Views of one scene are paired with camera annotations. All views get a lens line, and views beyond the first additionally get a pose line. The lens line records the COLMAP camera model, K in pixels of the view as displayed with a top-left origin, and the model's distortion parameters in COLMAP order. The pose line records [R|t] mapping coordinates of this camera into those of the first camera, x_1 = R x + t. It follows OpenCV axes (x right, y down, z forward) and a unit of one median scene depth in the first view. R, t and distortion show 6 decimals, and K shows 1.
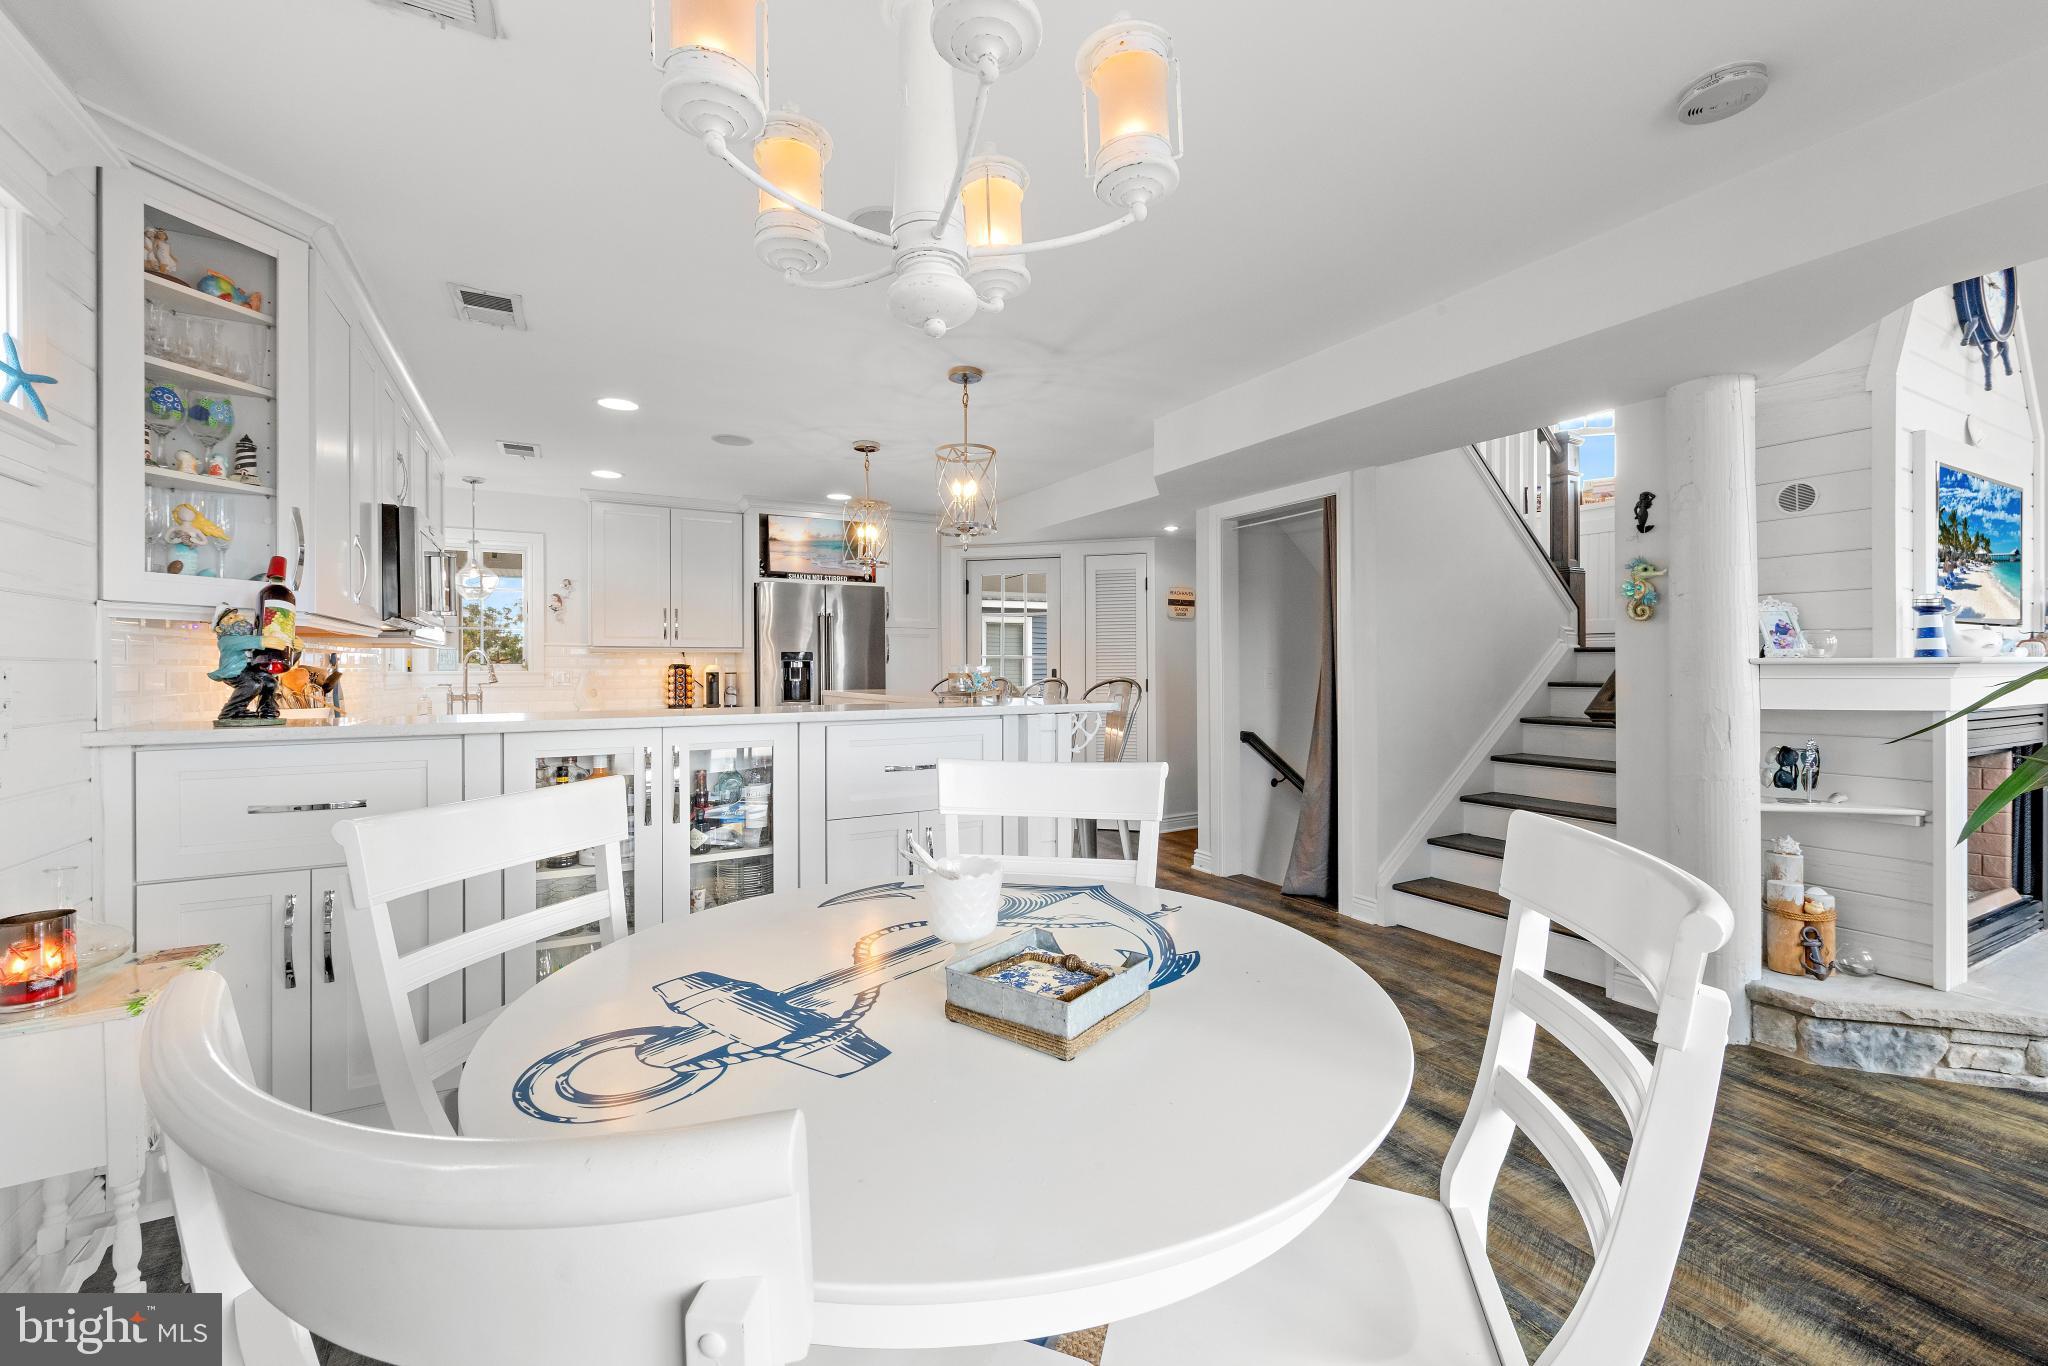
lens RADIAL K [[834.1, 0, 1030.8], [0, 834.1, 674.2], [0, 0, 1]] dist [0.001549, 0.000018]
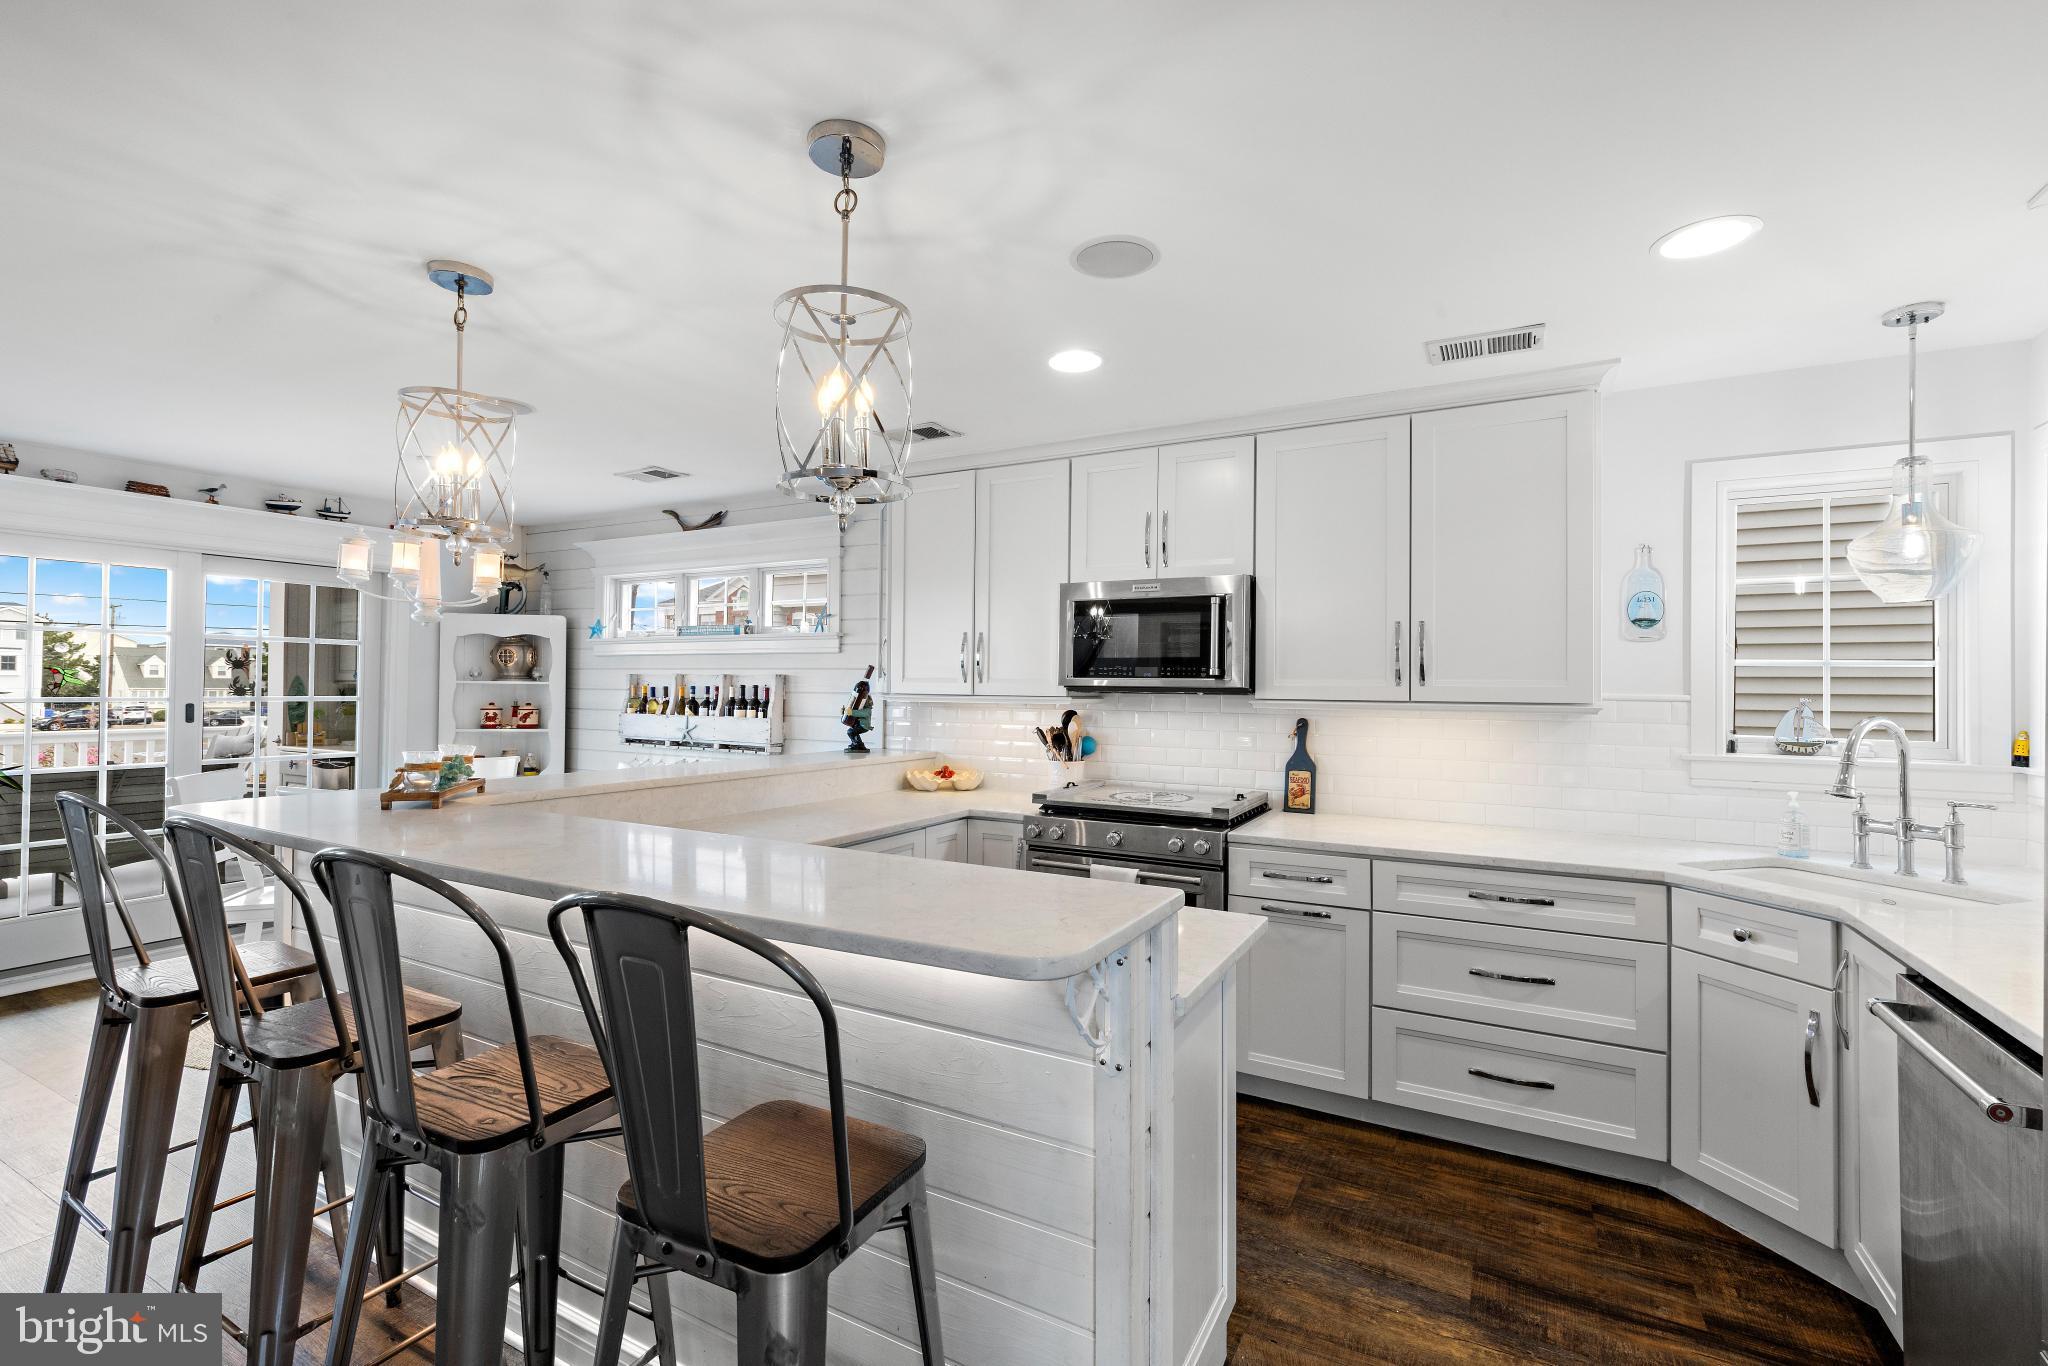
lens RADIAL K [[878.6, 0, 1024.0], [0, 878.6, 683.0], [0, 0, 1]] dist [0.004266, -0.000020]
pose [[-0.845838, -0.005810, -0.533408, -0.074932], [-0.009910, 0.999939, 0.004823, -0.061966], [0.533348, 0.009365, -0.845844, 1.566230]]
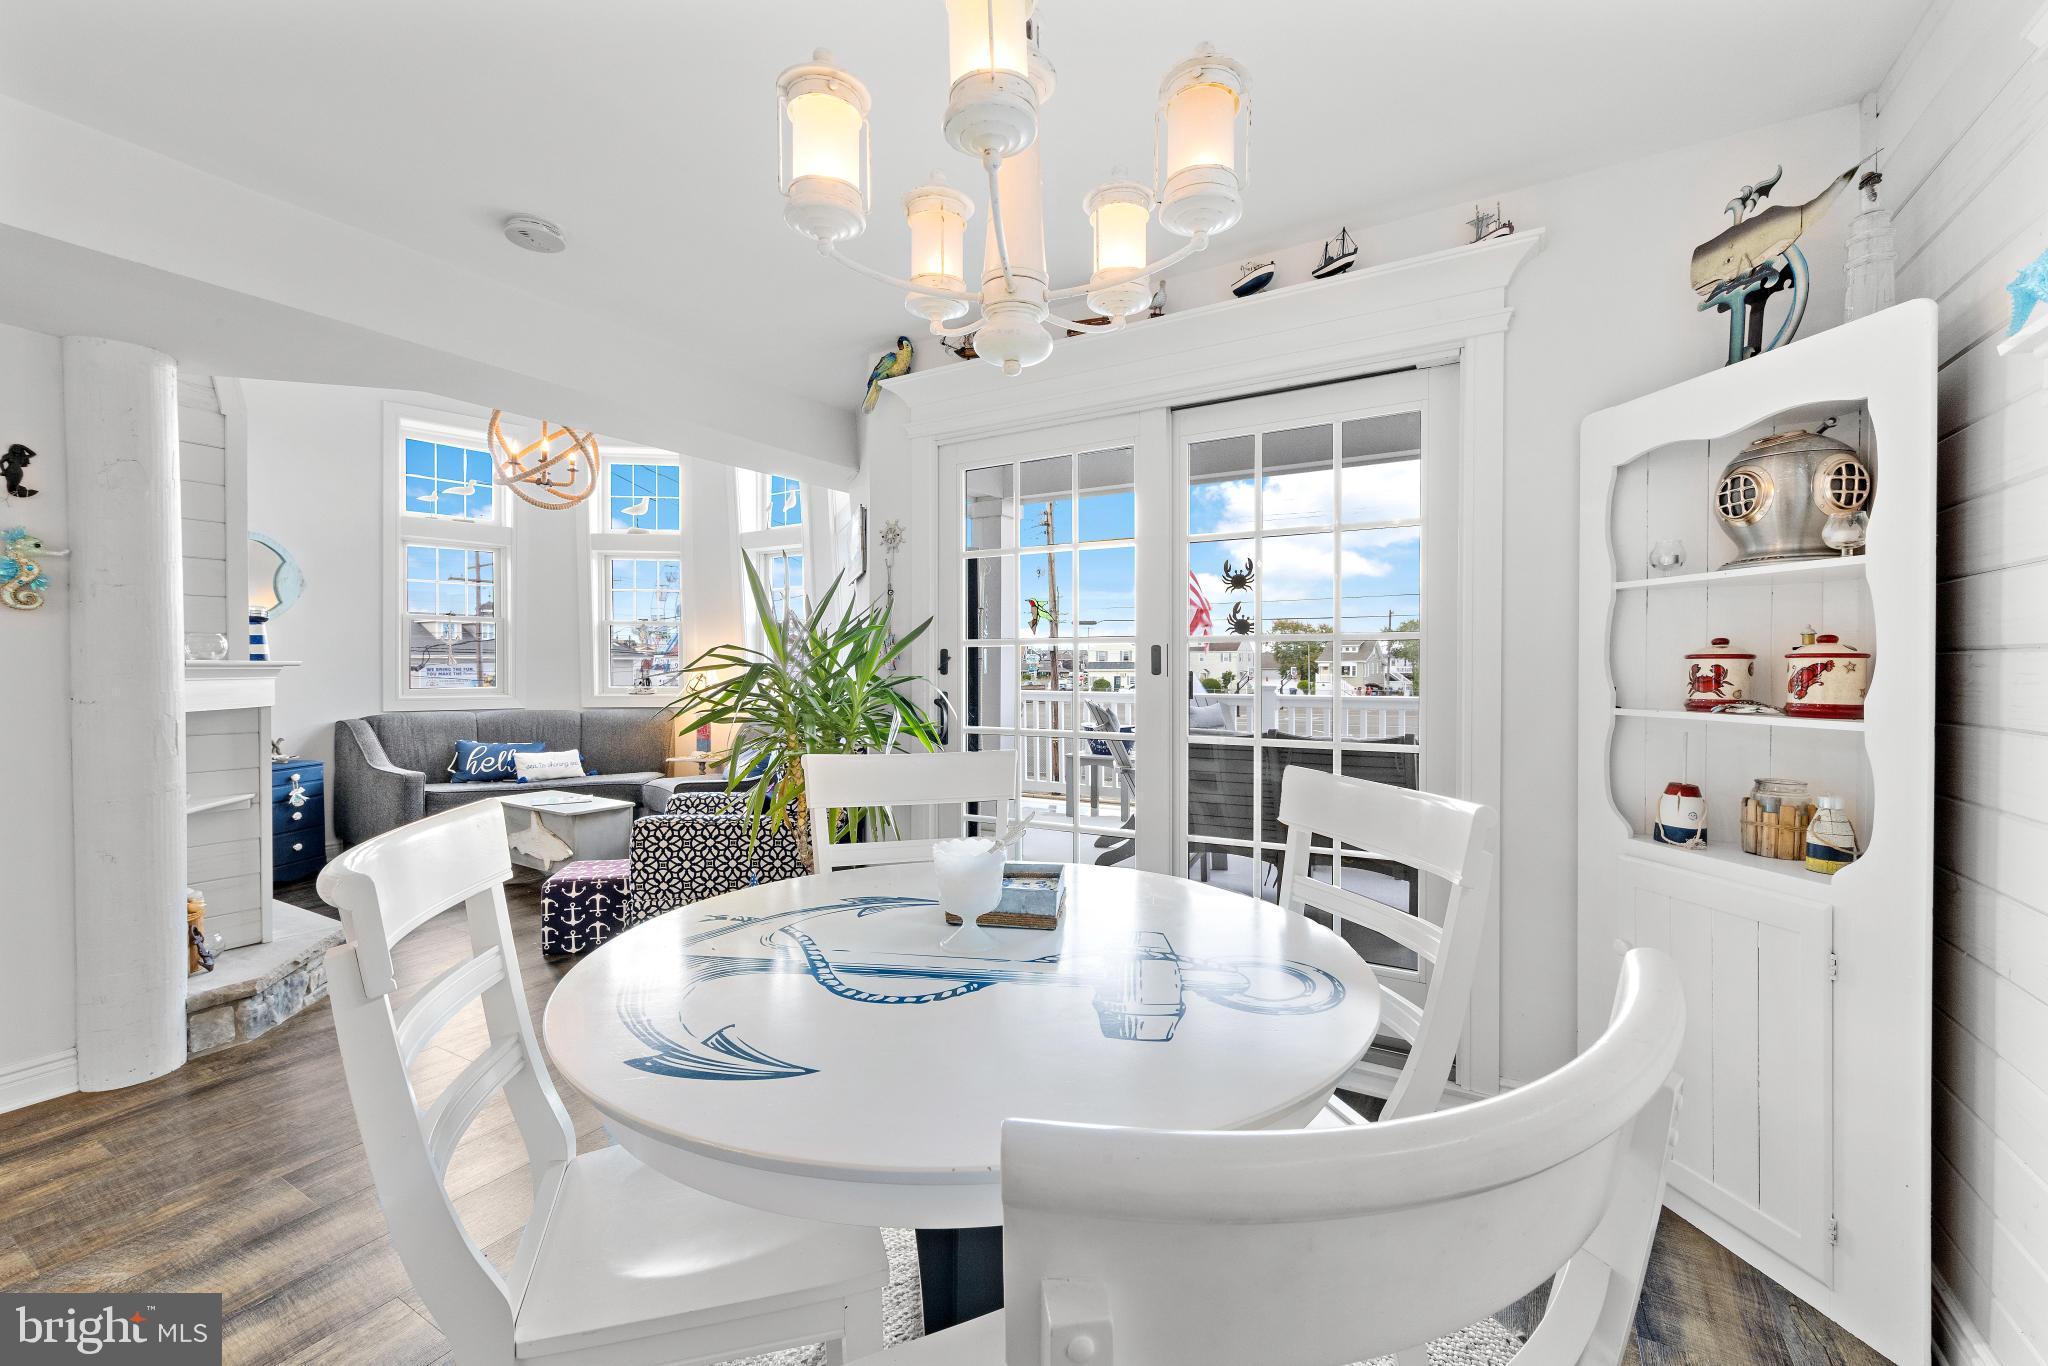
lens RADIAL K [[834.1, 0, 1030.8], [0, 834.1, 674.2], [0, 0, 1]] dist [0.001549, 0.000018]
pose [[-0.506568, -0.003446, 0.862193, -0.323159], [0.009652, 0.999907, 0.009667, -0.001520], [-0.862146, 0.013219, -0.506488, 0.449655]]
